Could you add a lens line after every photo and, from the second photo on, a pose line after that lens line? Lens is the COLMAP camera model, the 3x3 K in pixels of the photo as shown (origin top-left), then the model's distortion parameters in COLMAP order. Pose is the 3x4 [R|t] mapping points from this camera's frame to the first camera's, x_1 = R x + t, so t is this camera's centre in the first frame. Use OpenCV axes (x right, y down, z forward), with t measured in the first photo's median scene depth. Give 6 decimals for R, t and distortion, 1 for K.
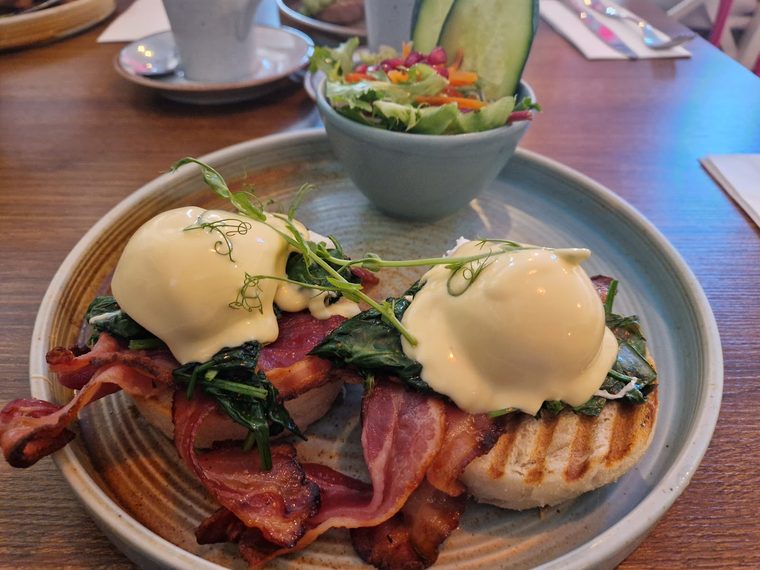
lens RADIAL K [[557.0, 0, 400.6], [0, 557.0, 285.0], [0, 0, 1]] dist [-0.006009, -0.008334]
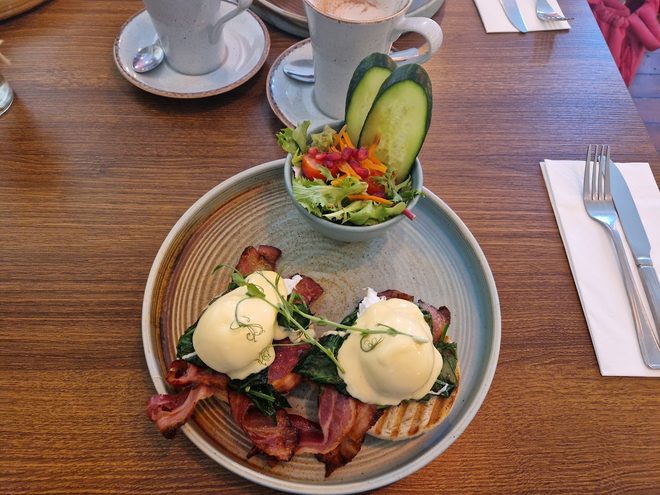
lens RADIAL K [[483.7, 0, 347.8], [0, 483.7, 247.5], [0, 0, 1]] dist [-0.006009, -0.008334]
pose [[0.999101, 0.013788, 0.040098, -0.037428], [-0.026501, 0.941265, 0.336626, -0.946113], [-0.033101, -0.337386, 0.940784, -0.549804]]
